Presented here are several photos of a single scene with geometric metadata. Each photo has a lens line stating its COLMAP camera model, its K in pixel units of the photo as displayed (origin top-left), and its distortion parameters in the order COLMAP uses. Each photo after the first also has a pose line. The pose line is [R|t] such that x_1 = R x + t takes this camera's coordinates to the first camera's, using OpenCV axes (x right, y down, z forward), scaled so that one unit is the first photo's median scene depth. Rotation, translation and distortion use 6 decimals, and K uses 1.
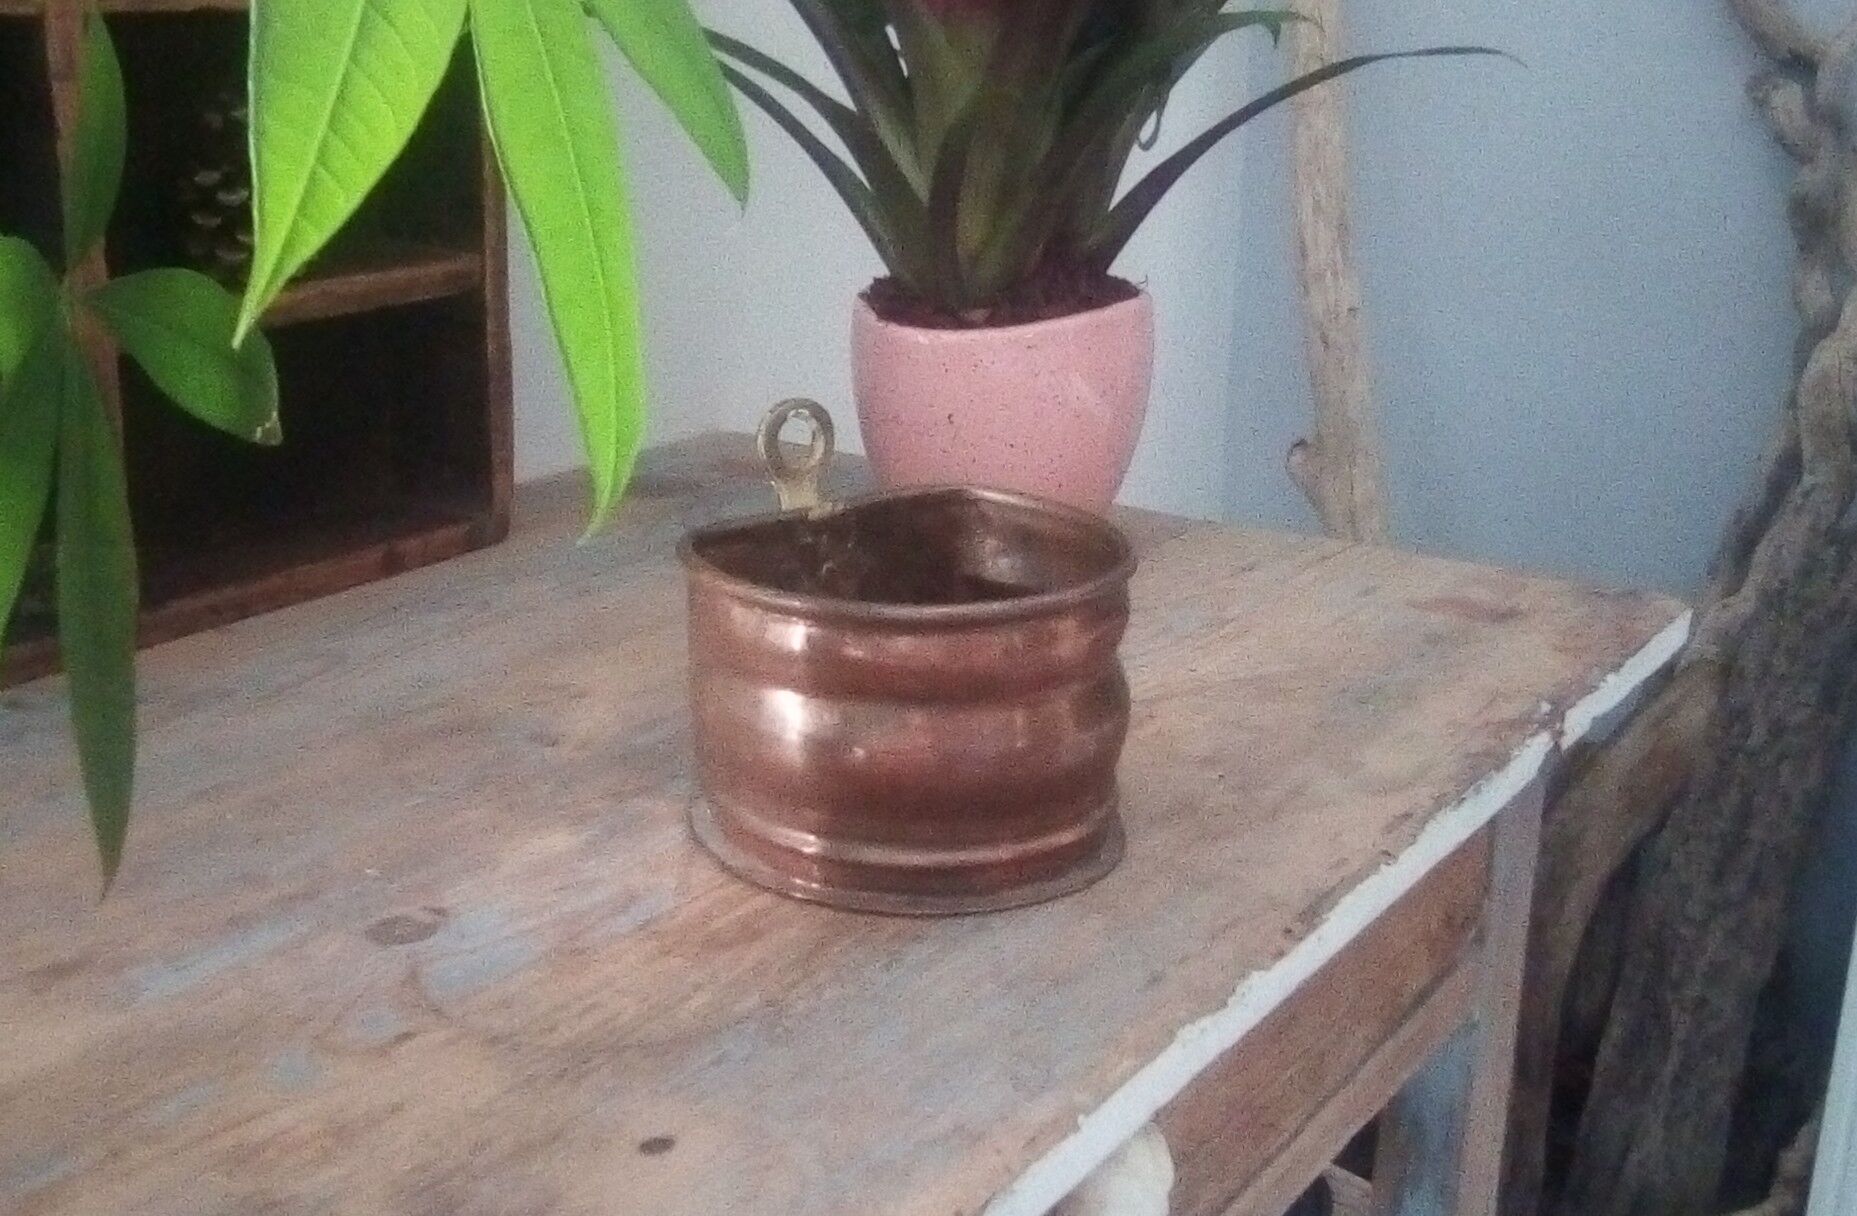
lens RADIAL K [[1975.1, 0, 931.4], [0, 1975.1, 614.0], [0, 0, 1]] dist [-0.024191, 0.000000]
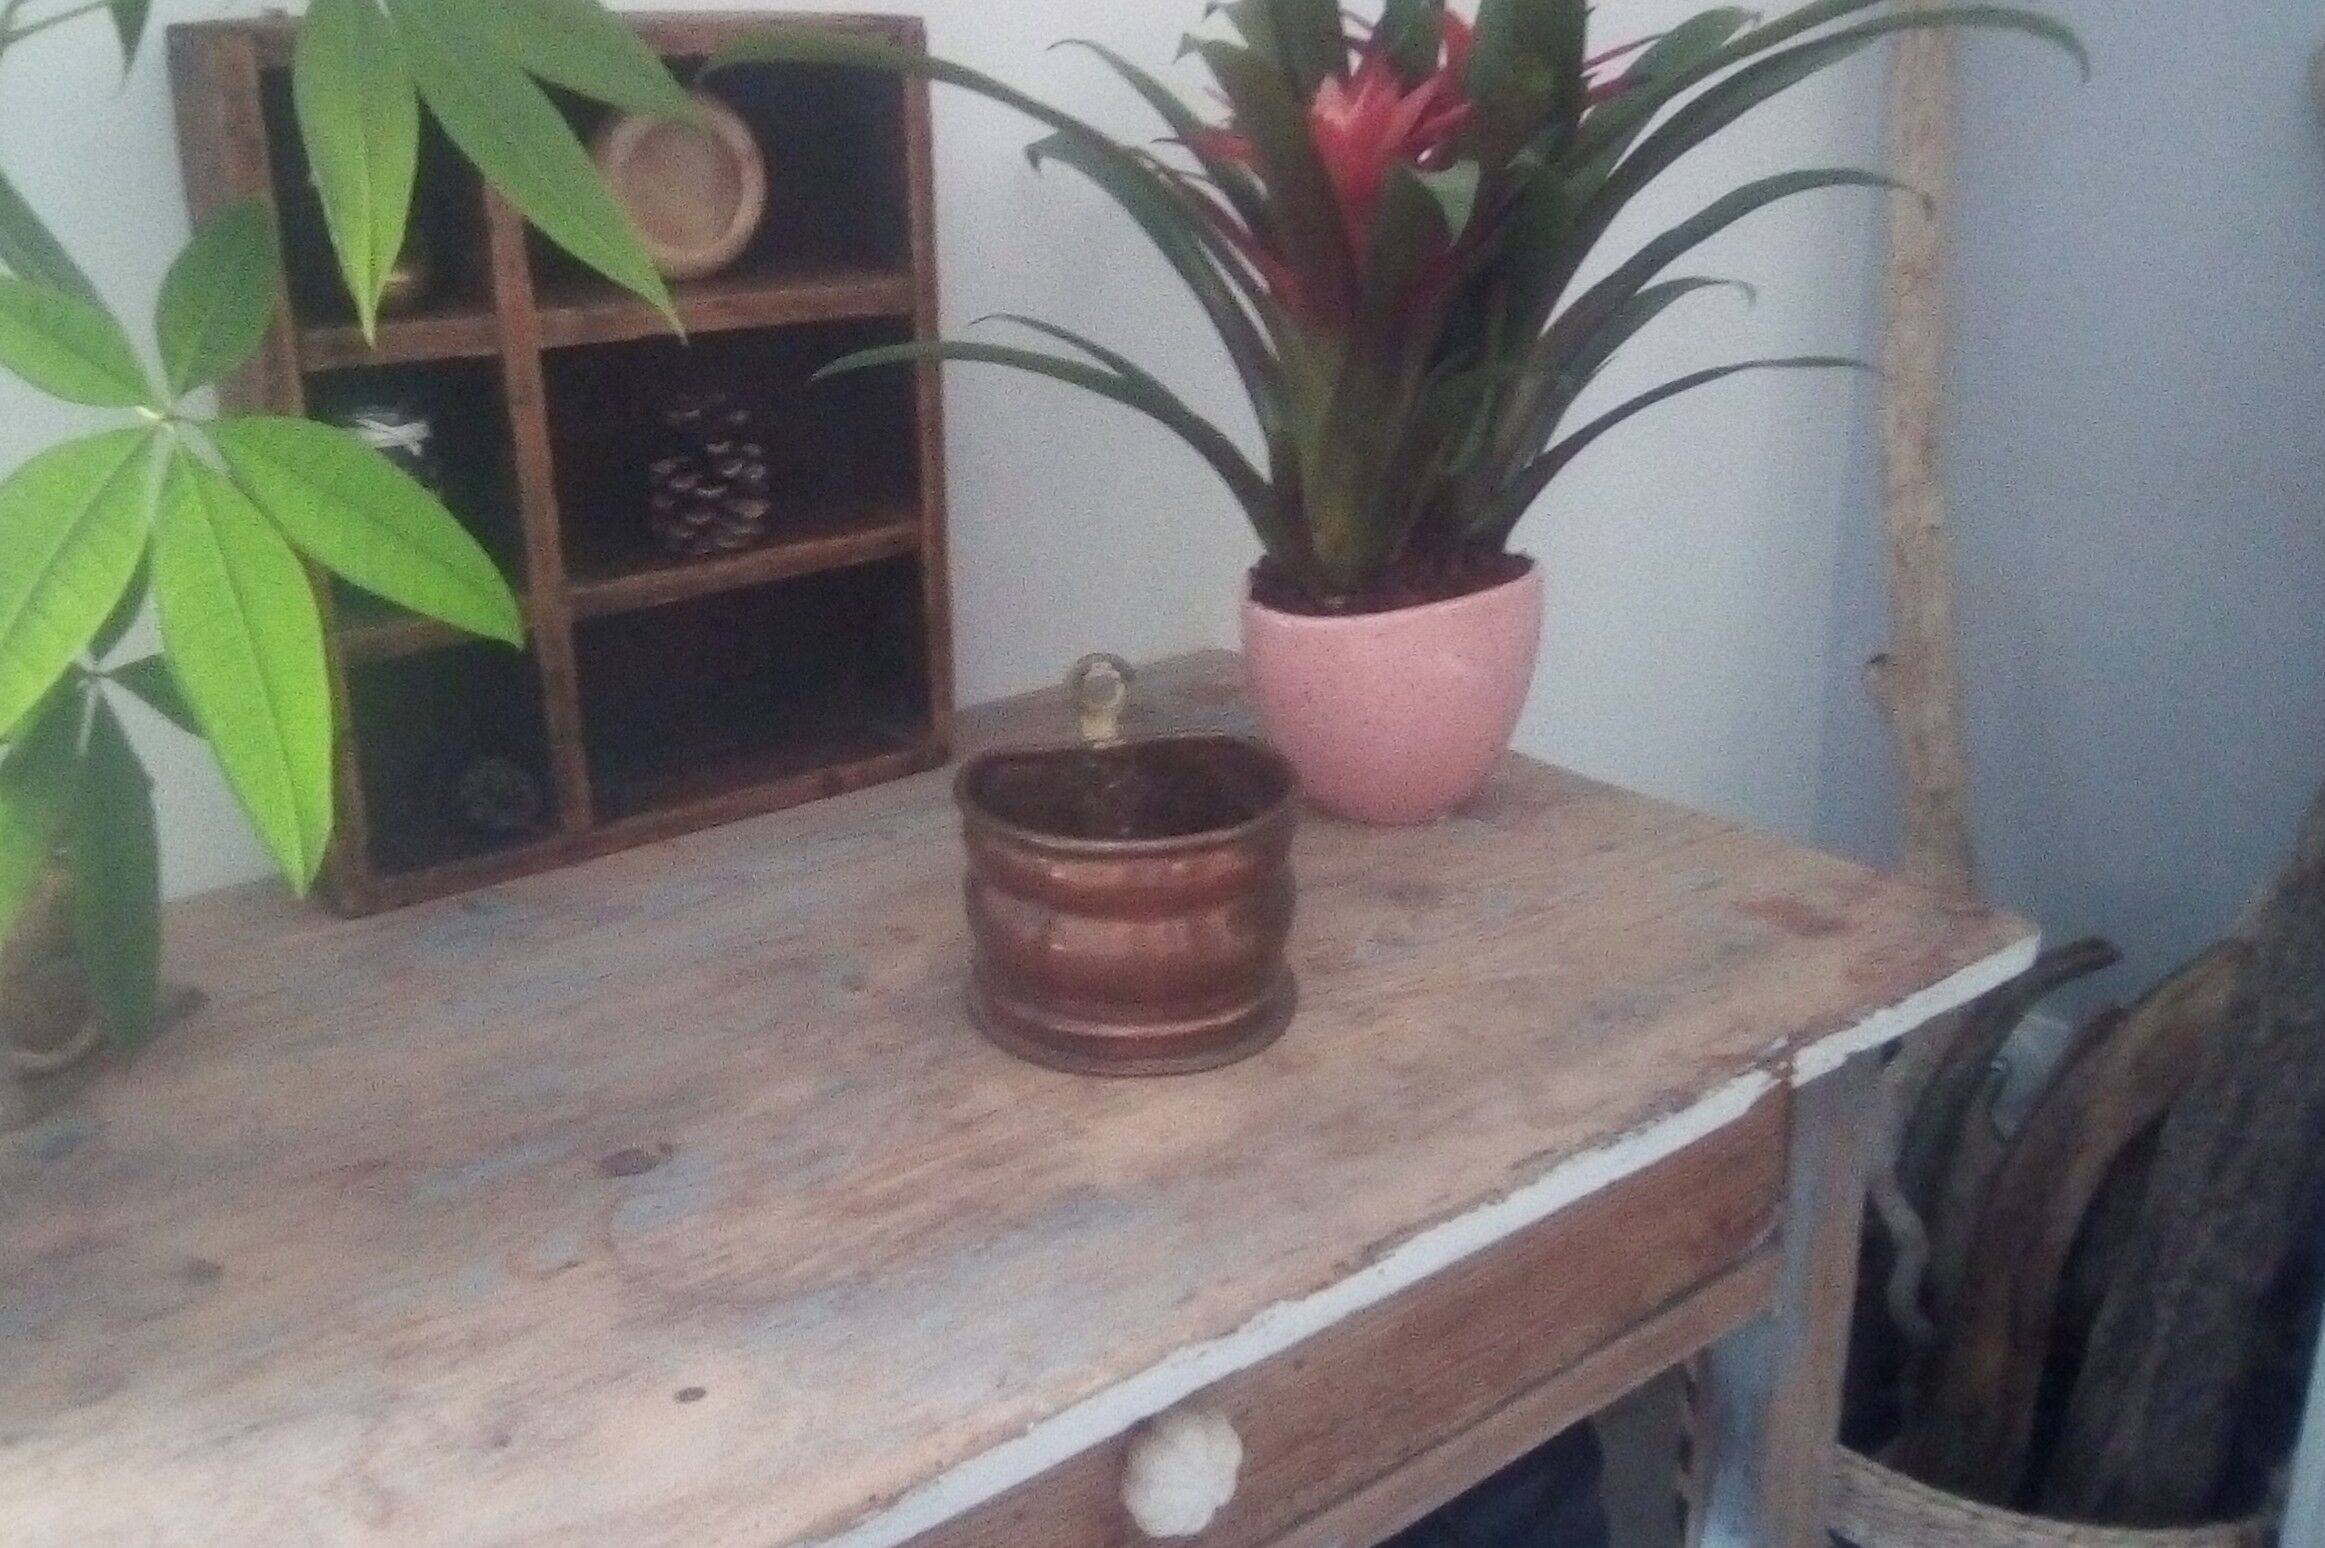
lens RADIAL K [[1945.3, 0, 1156.7], [0, 1945.3, 760.9], [0, 0, 1]] dist [-0.016212, -0.022100]
pose [[0.963179, 0.072441, -0.258917, 0.210997], [-0.067015, 0.997309, 0.029733, -0.090526], [0.260374, -0.011287, 0.965442, -0.048343]]
